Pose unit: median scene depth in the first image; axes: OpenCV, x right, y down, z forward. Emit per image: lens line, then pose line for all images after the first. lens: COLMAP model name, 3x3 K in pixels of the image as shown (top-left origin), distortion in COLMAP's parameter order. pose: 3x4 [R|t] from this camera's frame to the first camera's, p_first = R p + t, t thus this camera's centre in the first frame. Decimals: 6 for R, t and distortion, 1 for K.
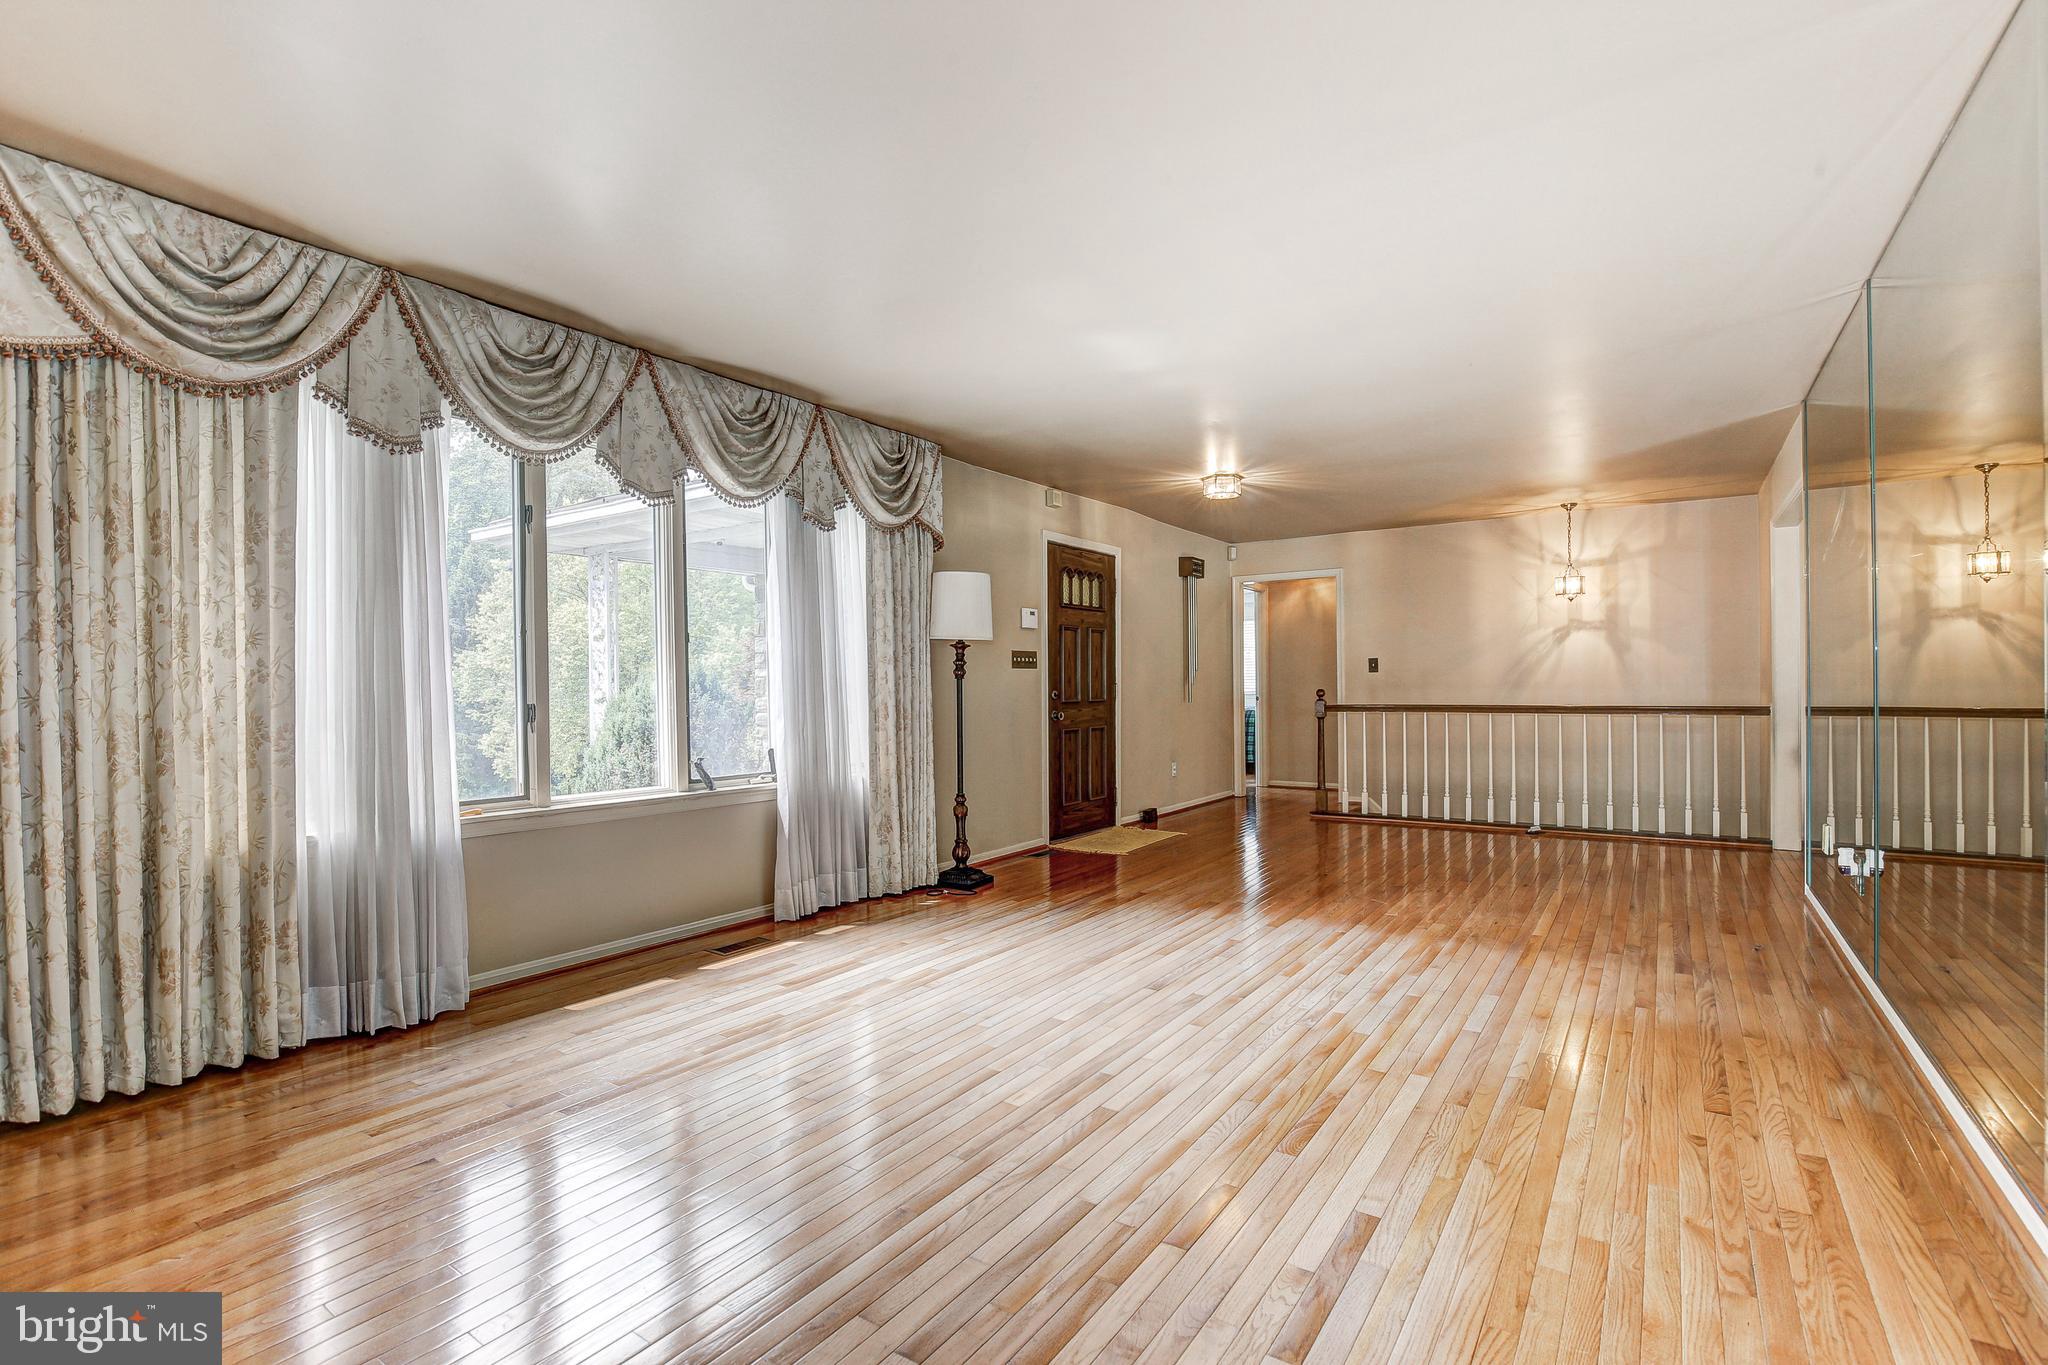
lens RADIAL K [[945.2, 0, 1029.3], [0, 945.2, 685.3], [0, 0, 1]] dist [-0.028514, 0.001035]
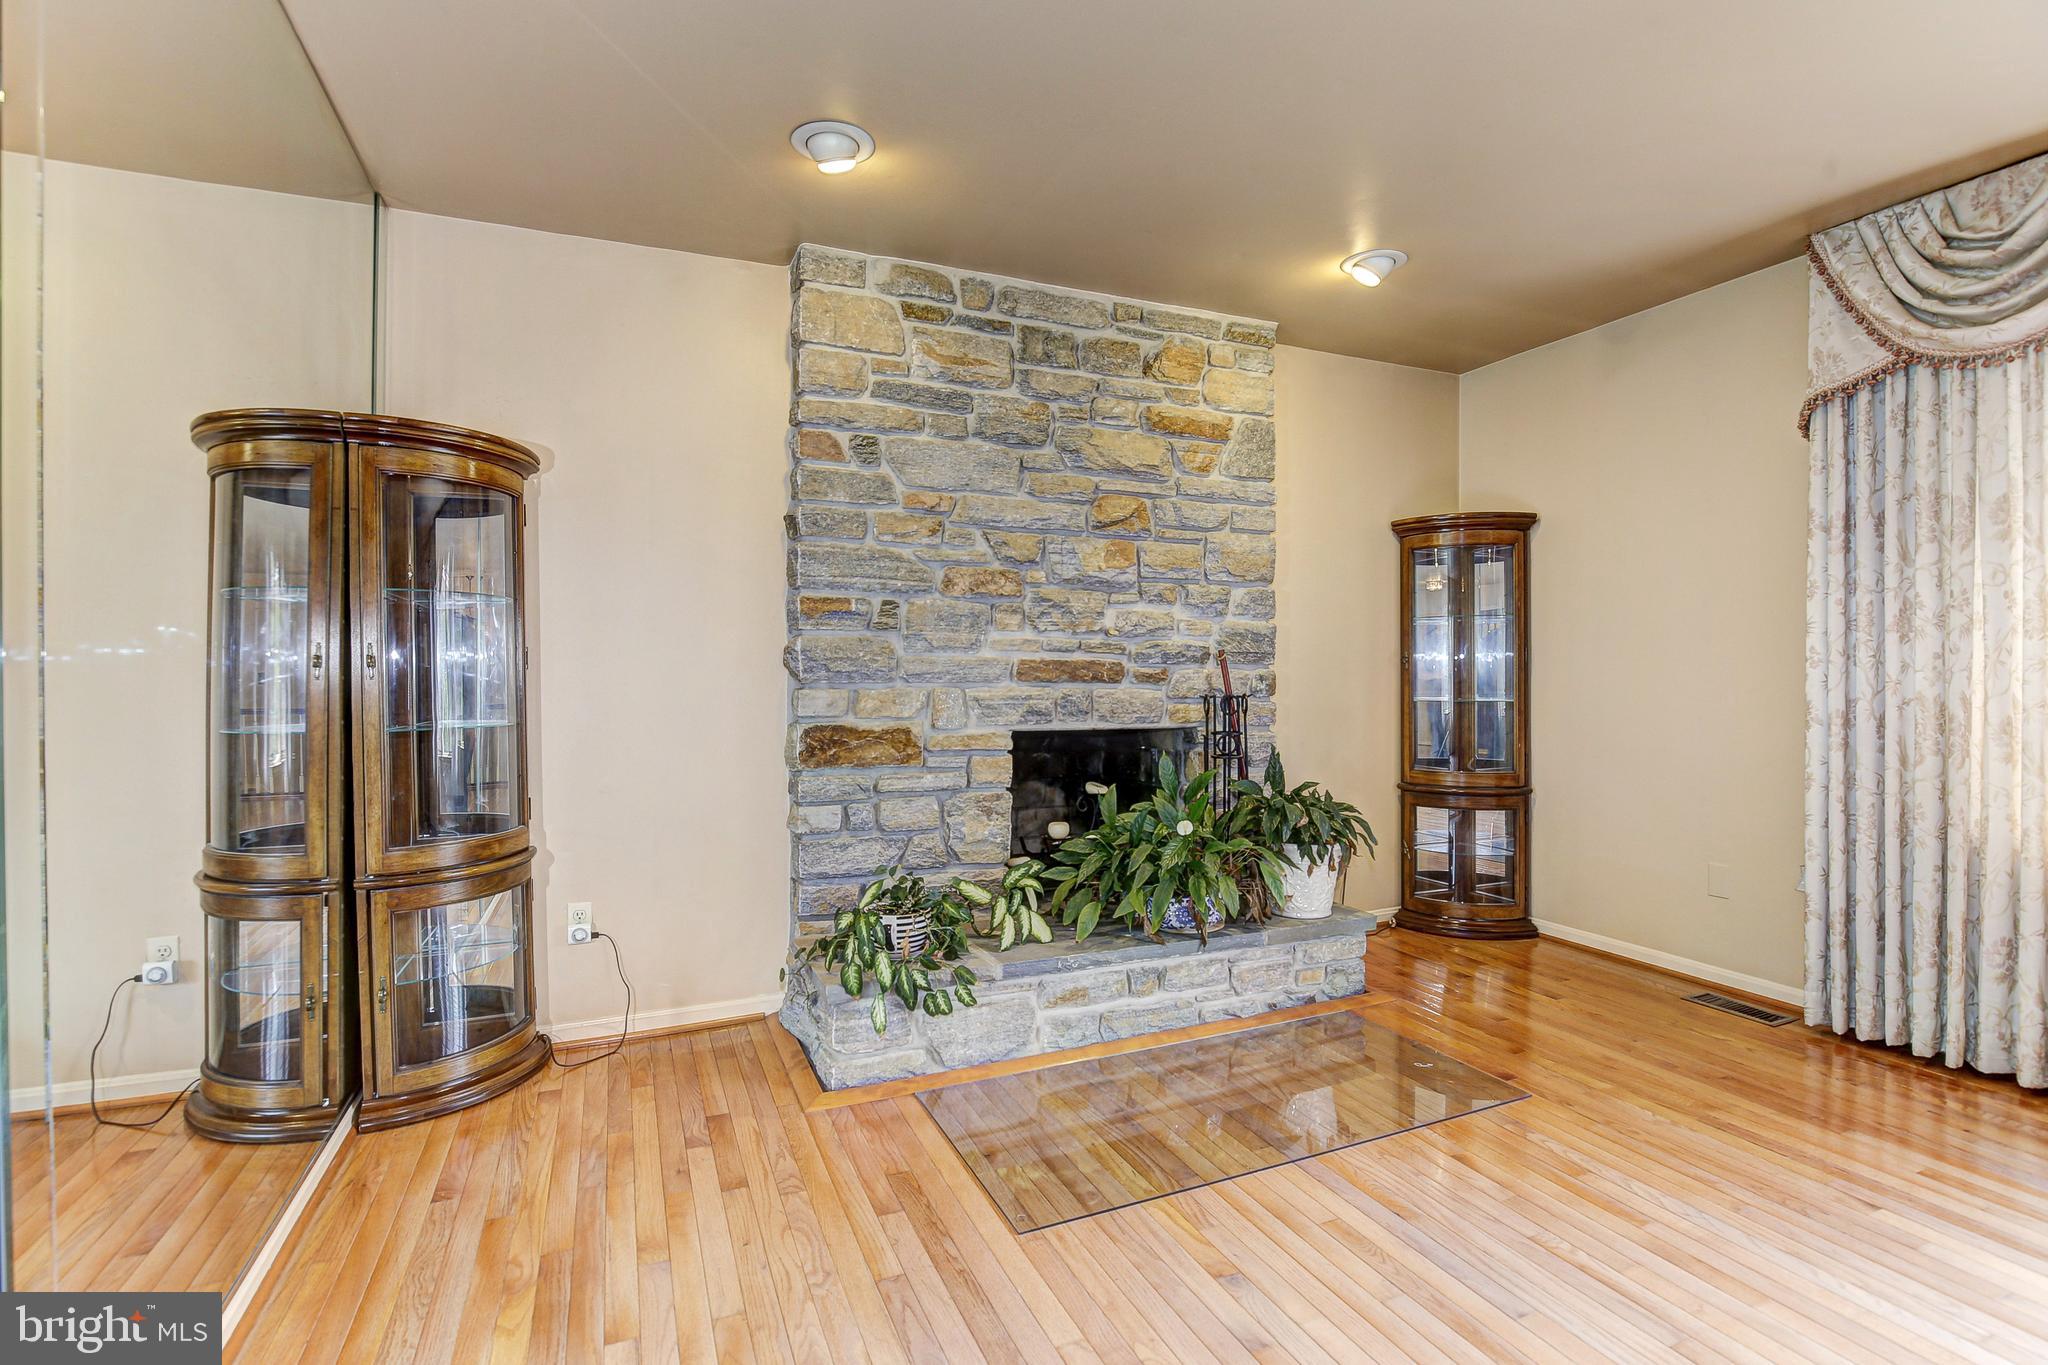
lens RADIAL K [[945.2, 0, 1029.3], [0, 945.2, 685.3], [0, 0, 1]] dist [-0.028514, 0.001035]
pose [[-0.542232, 0.013291, -0.840124, 0.181285], [0.006939, 0.999912, 0.011340, -0.000573], [0.840200, 0.000319, -0.542276, 0.276474]]
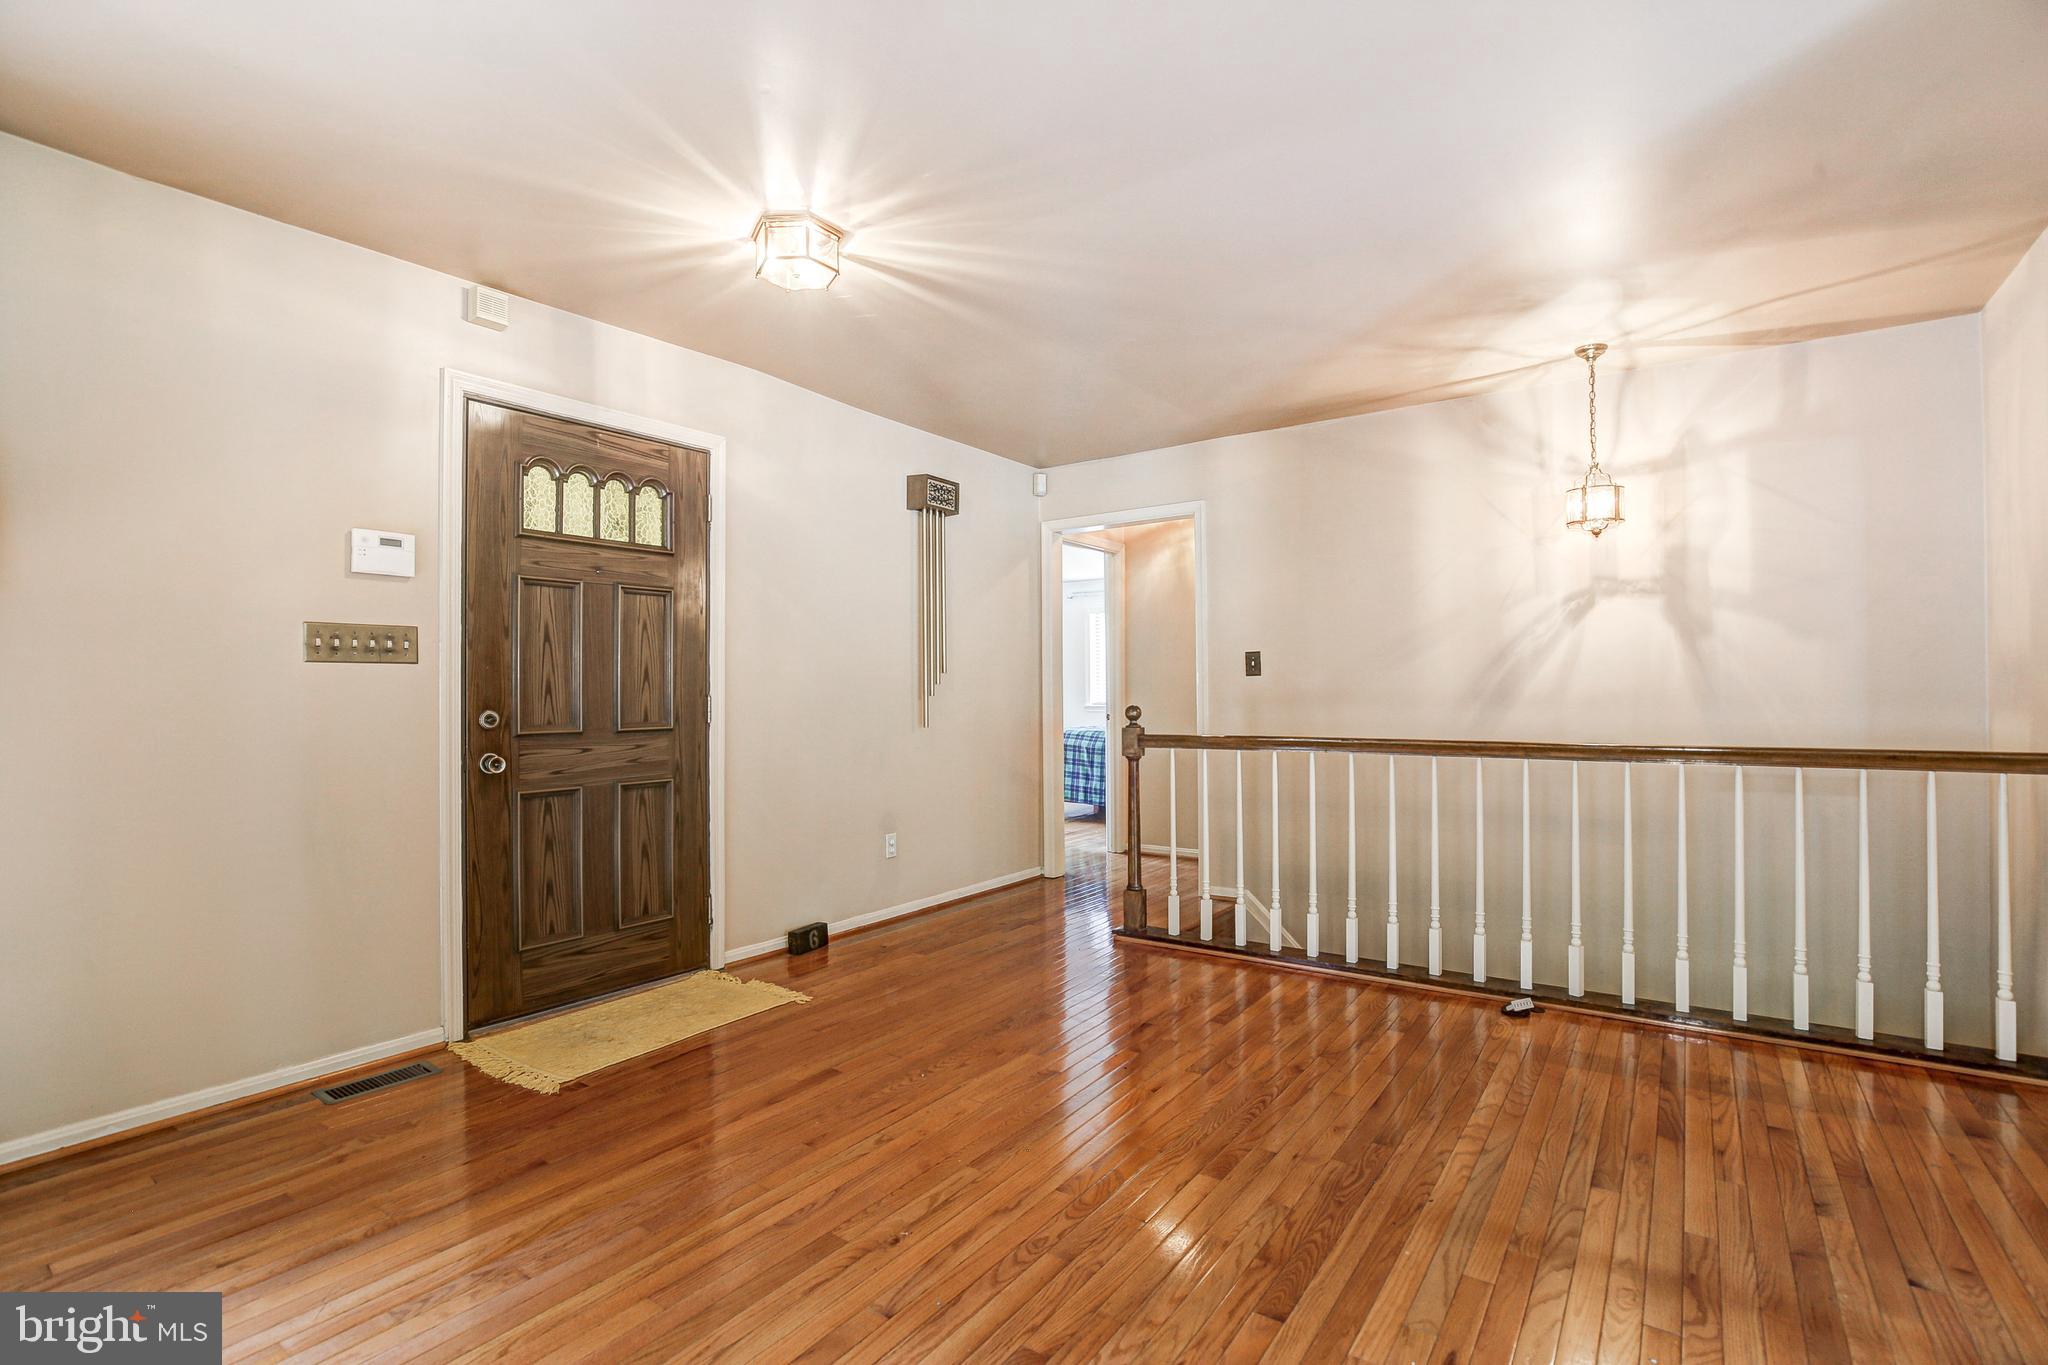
lens RADIAL K [[945.2, 0, 1029.3], [0, 945.2, 685.3], [0, 0, 1]] dist [-0.028514, 0.001035]
pose [[0.999834, 0.001408, -0.018176, 0.319786], [-0.001576, 0.999956, -0.009274, -0.003239], [0.018162, 0.009301, 0.999792, 0.557381]]
